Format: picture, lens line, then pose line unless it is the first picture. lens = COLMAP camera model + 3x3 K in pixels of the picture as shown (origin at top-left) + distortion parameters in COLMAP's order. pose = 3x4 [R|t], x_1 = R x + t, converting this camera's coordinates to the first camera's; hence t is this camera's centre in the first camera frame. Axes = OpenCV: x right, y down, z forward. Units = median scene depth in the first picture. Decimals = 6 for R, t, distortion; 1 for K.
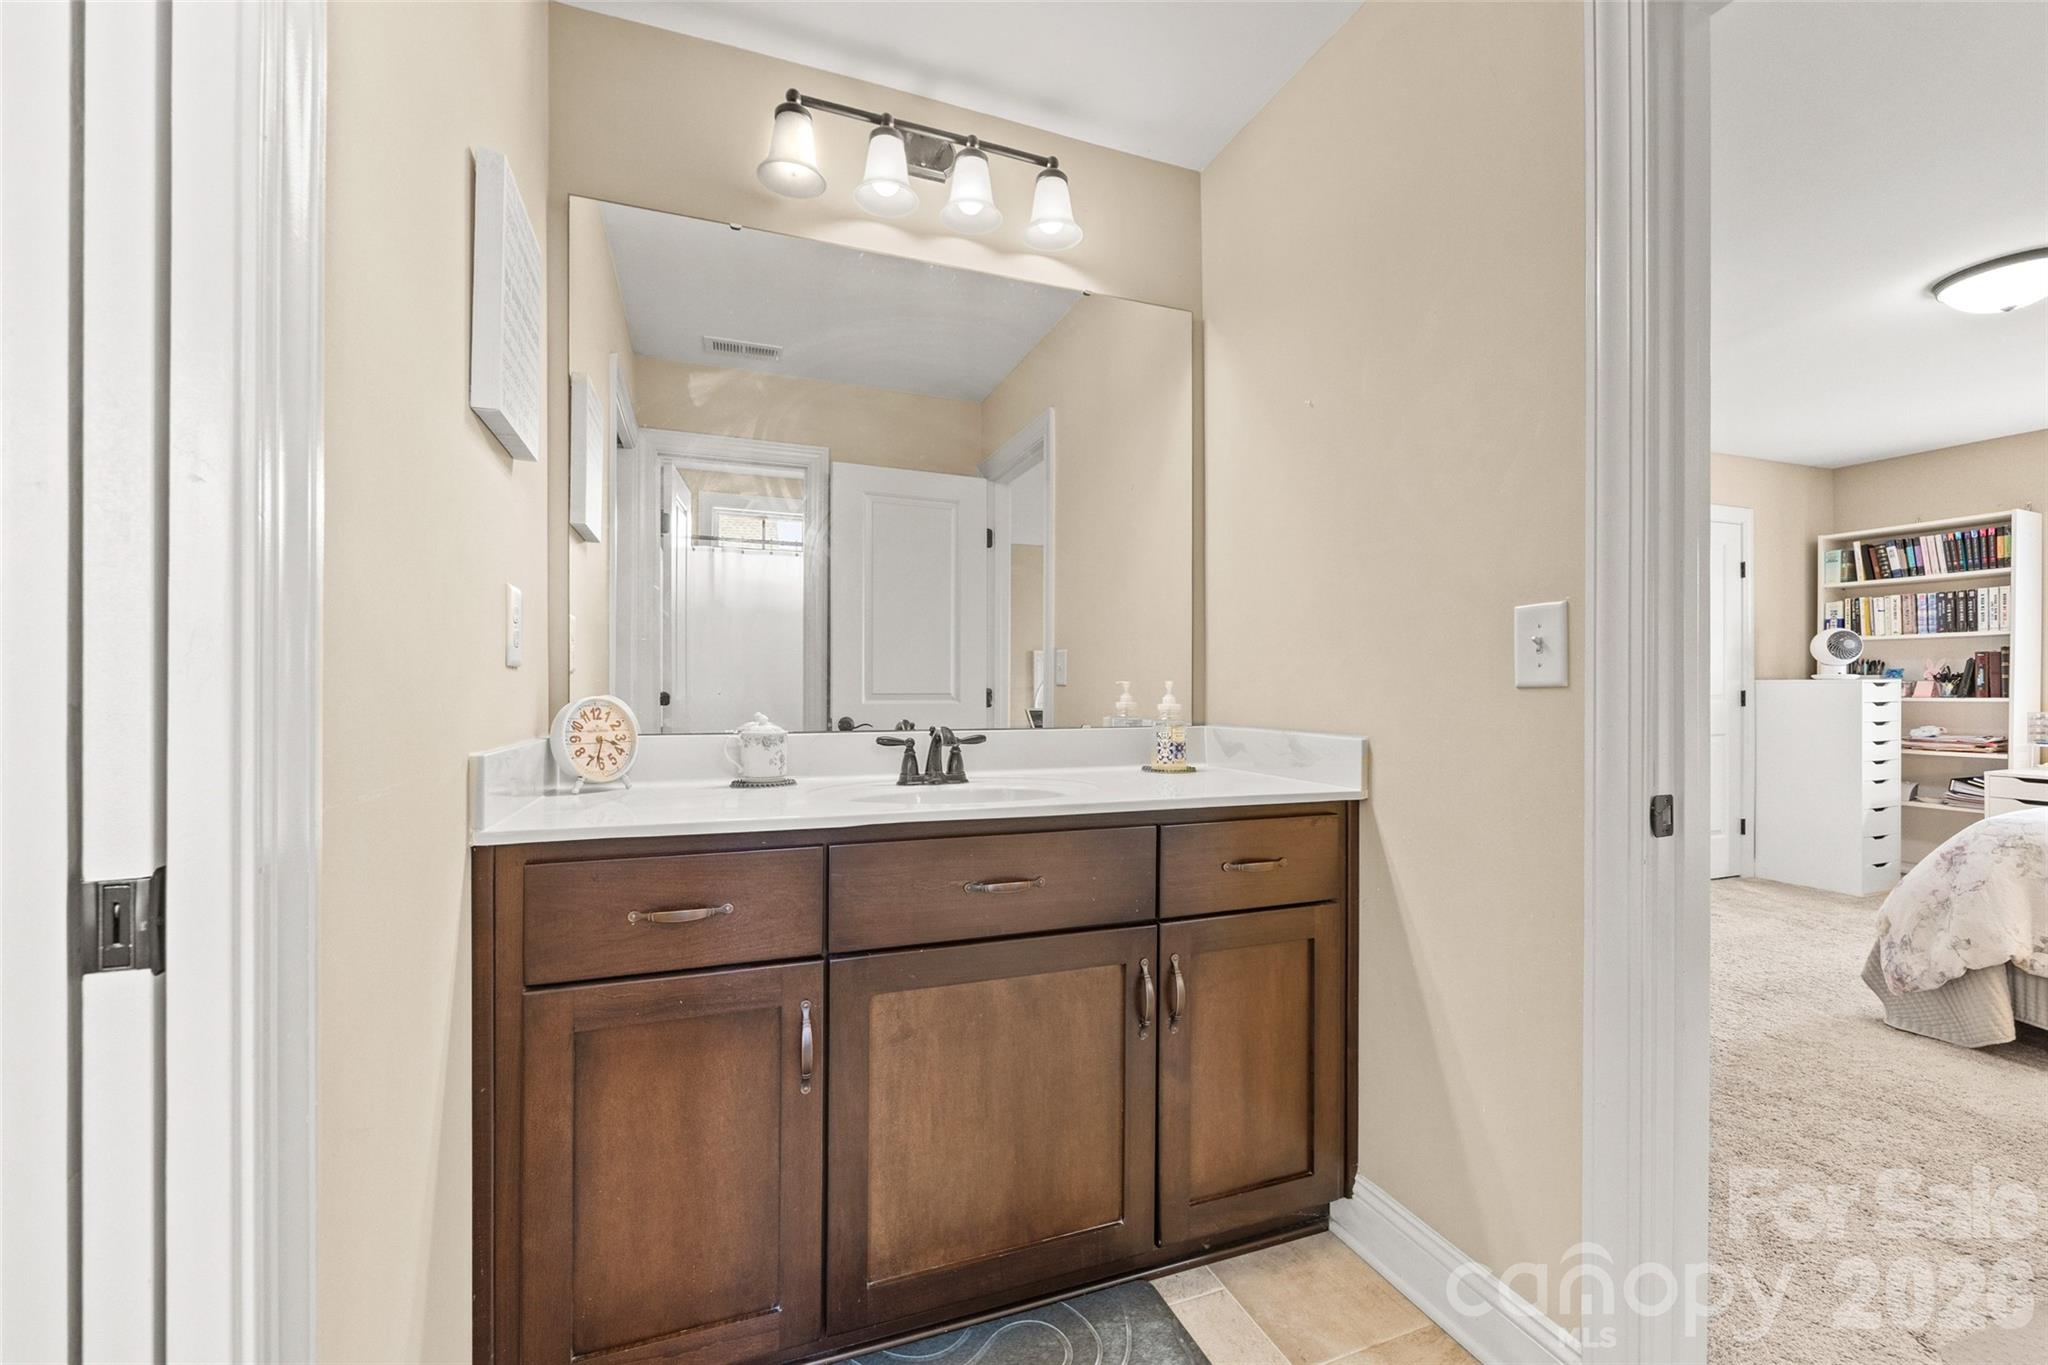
lens RADIAL K [[831.1, 0, 1020.8], [0, 831.1, 686.1], [0, 0, 1]] dist [-0.003736, -0.000064]
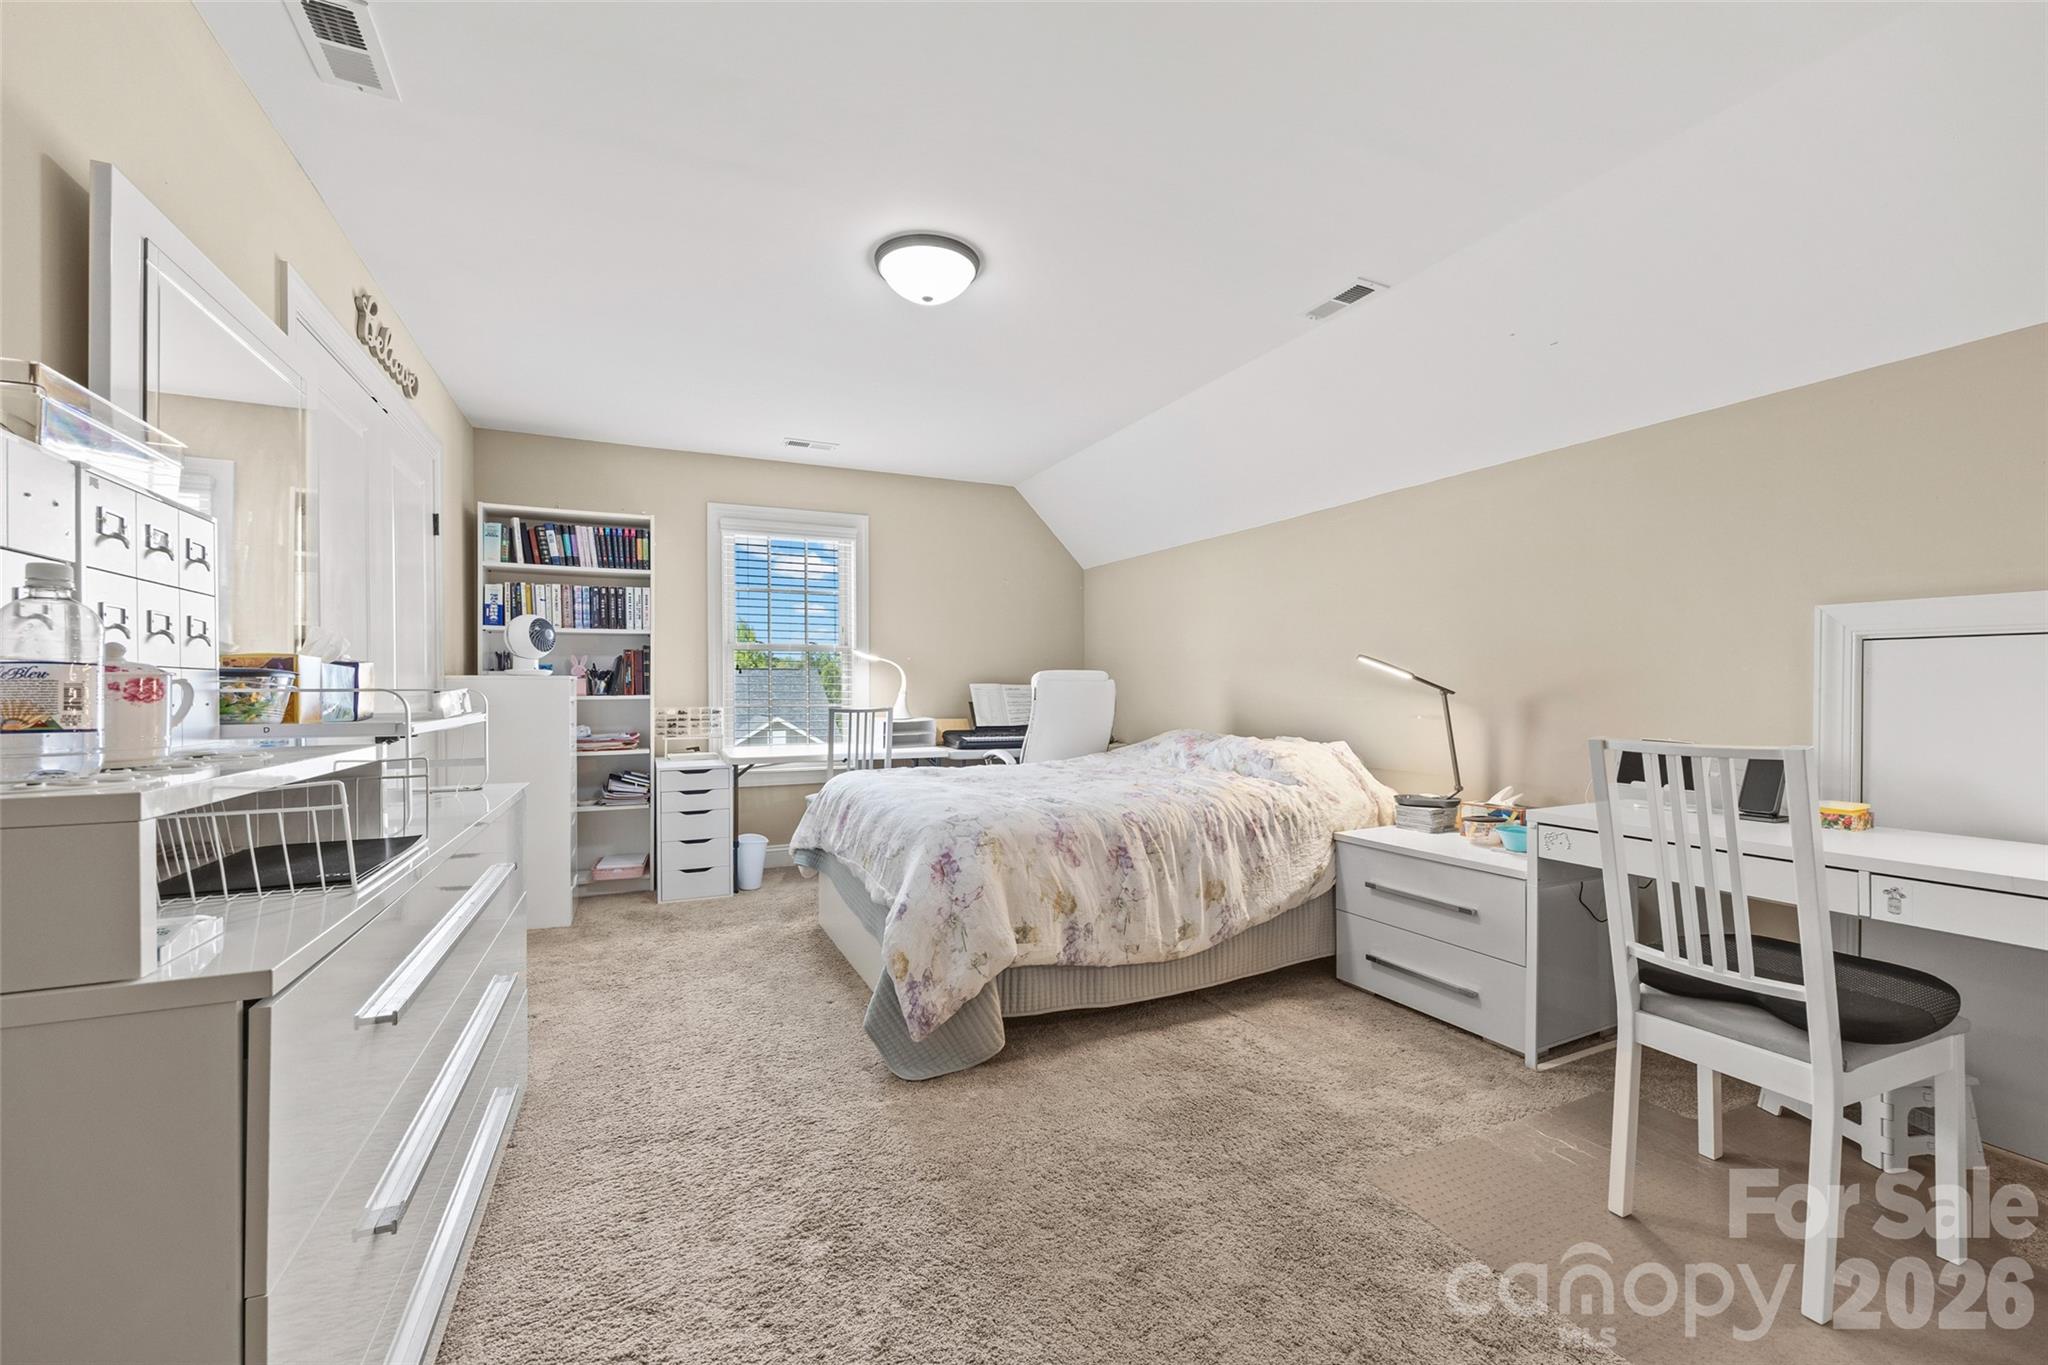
lens RADIAL K [[831.1, 0, 1022.0], [0, 831.1, 689.8], [0, 0, 1]] dist [-0.003736, -0.000064]
pose [[-0.051024, -0.003551, 0.998691, 0.116869], [0.000883, 0.999993, 0.003600, 0.004193], [-0.998697, 0.001065, -0.051021, 0.549967]]
